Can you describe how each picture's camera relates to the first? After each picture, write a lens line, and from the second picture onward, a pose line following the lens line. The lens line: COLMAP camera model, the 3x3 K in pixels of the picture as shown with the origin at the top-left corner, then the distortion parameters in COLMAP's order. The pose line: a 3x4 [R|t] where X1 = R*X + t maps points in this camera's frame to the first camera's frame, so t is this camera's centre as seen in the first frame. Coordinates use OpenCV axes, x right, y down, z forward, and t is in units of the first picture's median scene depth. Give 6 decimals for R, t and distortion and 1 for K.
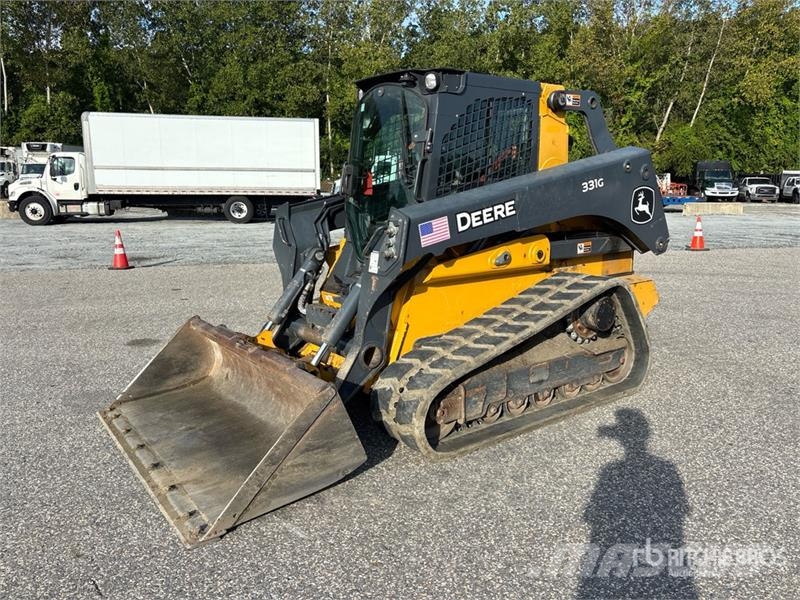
lens RADIAL K [[608.1, 0, 396.1], [0, 608.1, 295.0], [0, 0, 1]] dist [0.049682, -0.059576]
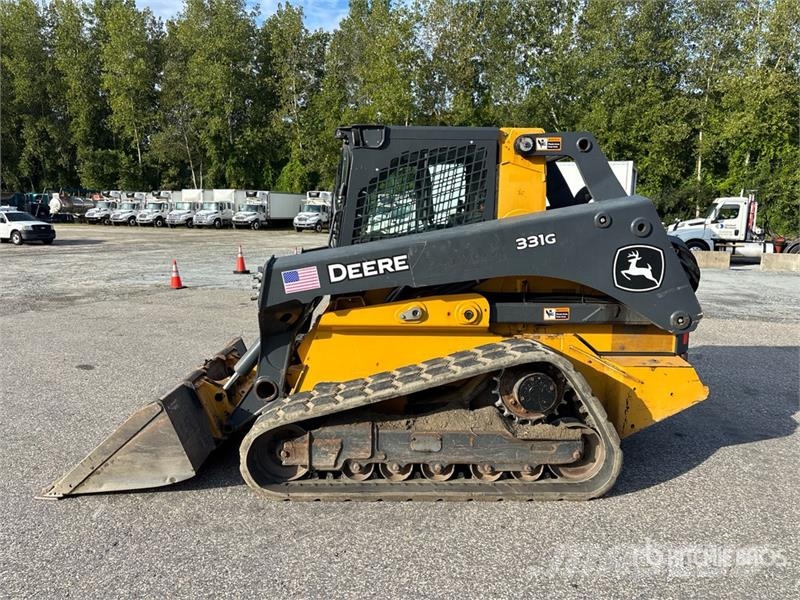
lens RADIAL K [[608.1, 0, 396.1], [0, 608.1, 295.0], [0, 0, 1]] dist [0.049682, -0.059576]
pose [[0.817752, 0.083208, -0.569525, 0.598472], [-0.121168, 0.992208, -0.029018, -0.050766], [0.562673, 0.092738, 0.821462, 0.169683]]
